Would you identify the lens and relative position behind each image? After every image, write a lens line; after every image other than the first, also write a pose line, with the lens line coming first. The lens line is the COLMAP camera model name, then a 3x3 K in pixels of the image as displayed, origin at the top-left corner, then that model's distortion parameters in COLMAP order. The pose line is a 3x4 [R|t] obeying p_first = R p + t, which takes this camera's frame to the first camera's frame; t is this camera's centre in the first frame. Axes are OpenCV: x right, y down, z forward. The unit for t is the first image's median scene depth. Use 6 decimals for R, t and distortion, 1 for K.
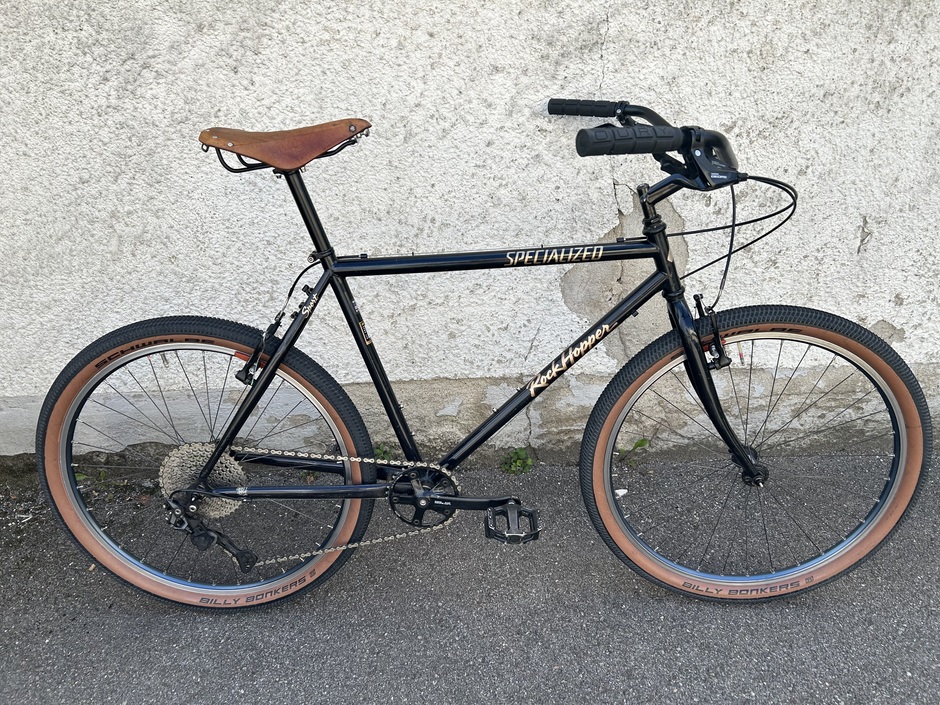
lens RADIAL K [[728.2, 0, 474.4], [0, 728.2, 355.0], [0, 0, 1]] dist [0.037854, -0.036382]
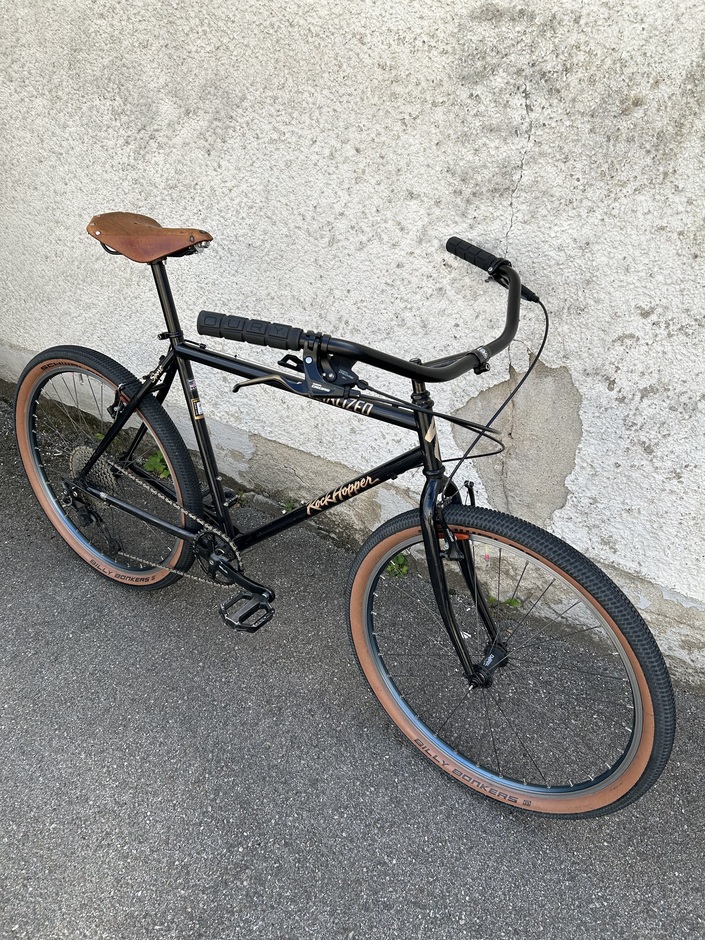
lens RADIAL K [[728.2, 0, 355.5], [0, 728.2, 467.5], [0, 0, 1]] dist [0.037854, -0.036382]
pose [[0.832993, 0.353232, -0.425852, 0.519925], [-0.296394, 0.934814, 0.195638, -0.217701], [0.467198, -0.036745, 0.883389, 0.075948]]
